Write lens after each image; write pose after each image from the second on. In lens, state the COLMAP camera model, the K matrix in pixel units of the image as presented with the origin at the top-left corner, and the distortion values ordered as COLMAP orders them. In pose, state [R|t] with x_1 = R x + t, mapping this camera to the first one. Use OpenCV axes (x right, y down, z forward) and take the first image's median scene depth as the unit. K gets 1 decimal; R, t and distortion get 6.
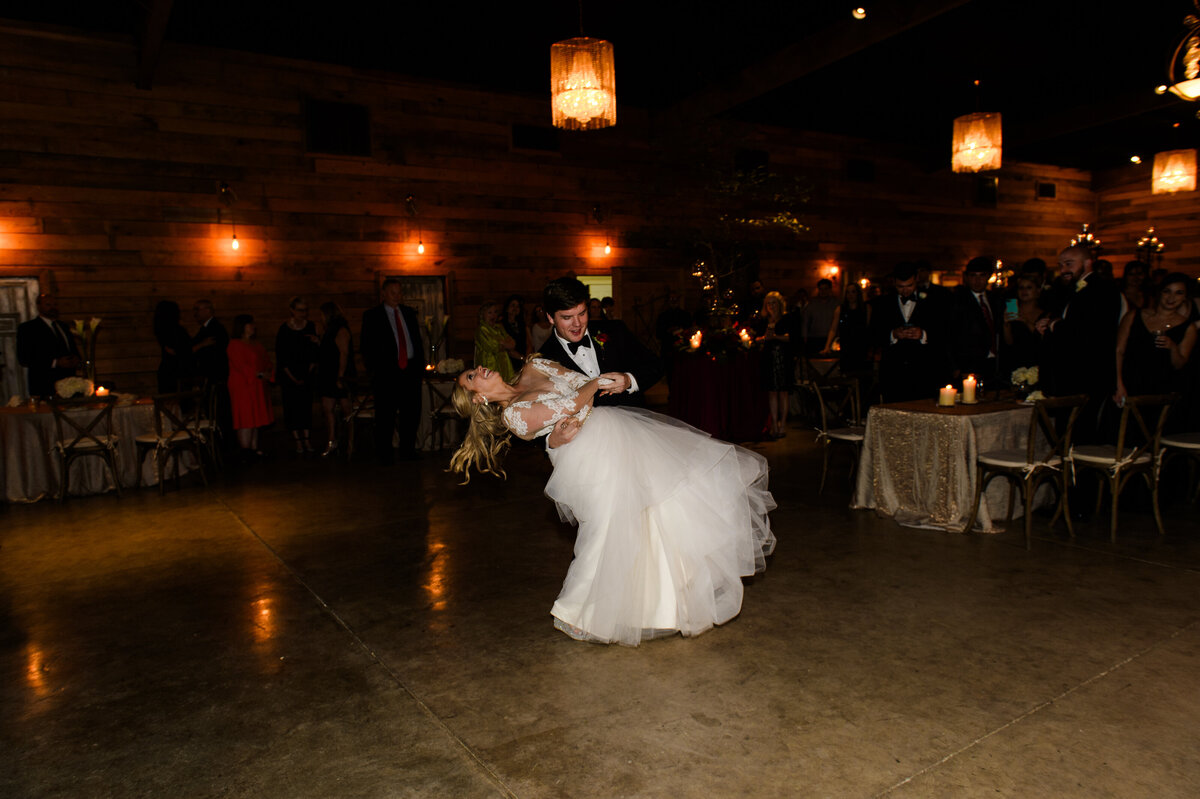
lens RADIAL K [[814.6, 0, 601.6], [0, 814.6, 400.6], [0, 0, 1]] dist [-0.004121, -0.001264]
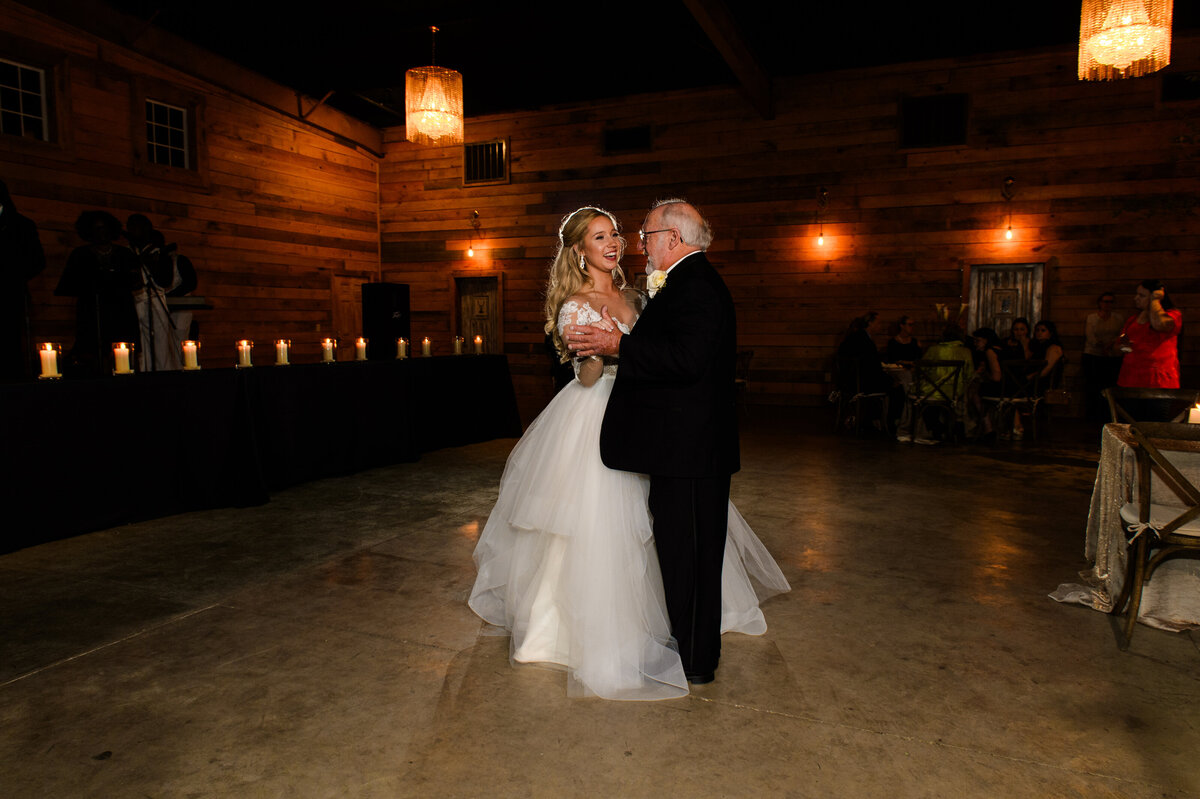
lens RADIAL K [[814.6, 0, 600.5], [0, 814.6, 395.3], [0, 0, 1]] dist [-0.004121, -0.001264]
pose [[0.533581, 0.105136, -0.839189, 0.450358], [-0.107498, 0.992626, 0.056008, -0.006950], [0.838889, 0.060326, 0.540949, 0.152192]]
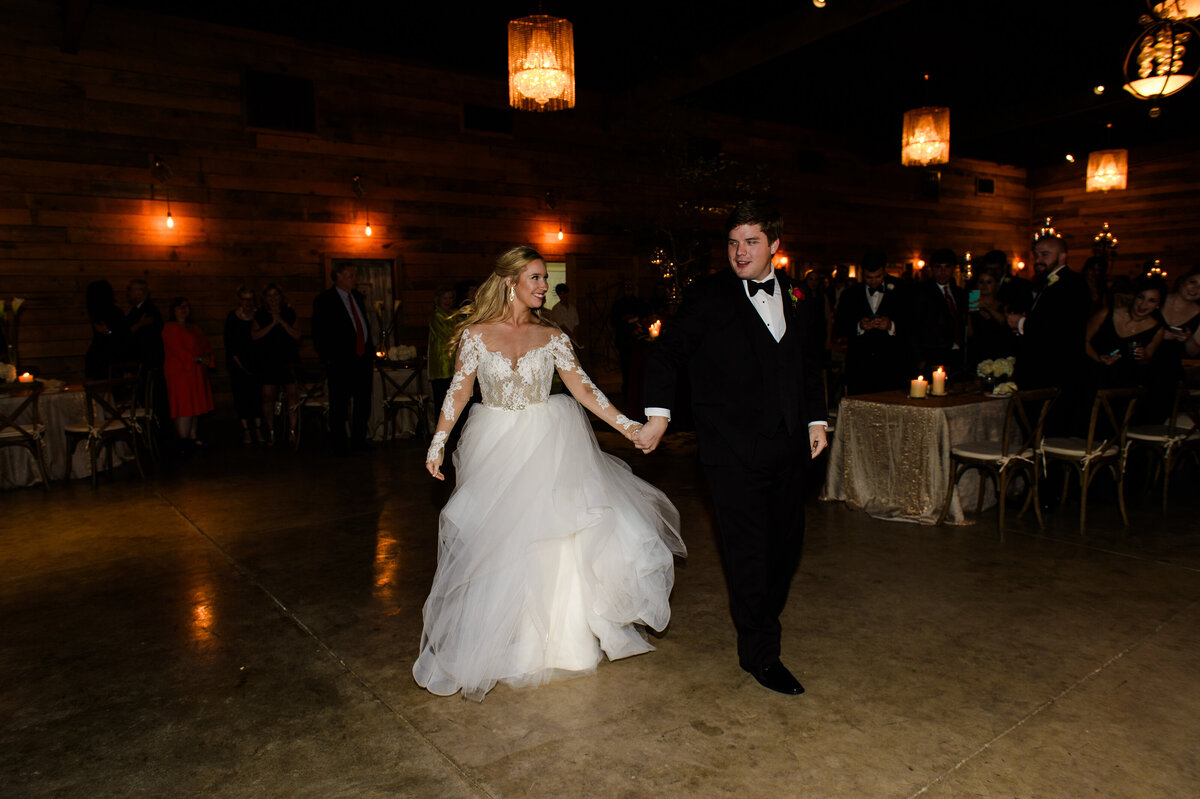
lens RADIAL K [[814.6, 0, 600.9], [0, 814.6, 400.2], [0, 0, 1]] dist [-0.004121, -0.001264]
pose [[0.997370, 0.004519, 0.072333, -0.022066], [-0.005562, 0.999883, 0.014221, -0.001624], [-0.072261, -0.014586, 0.997279, 0.021414]]
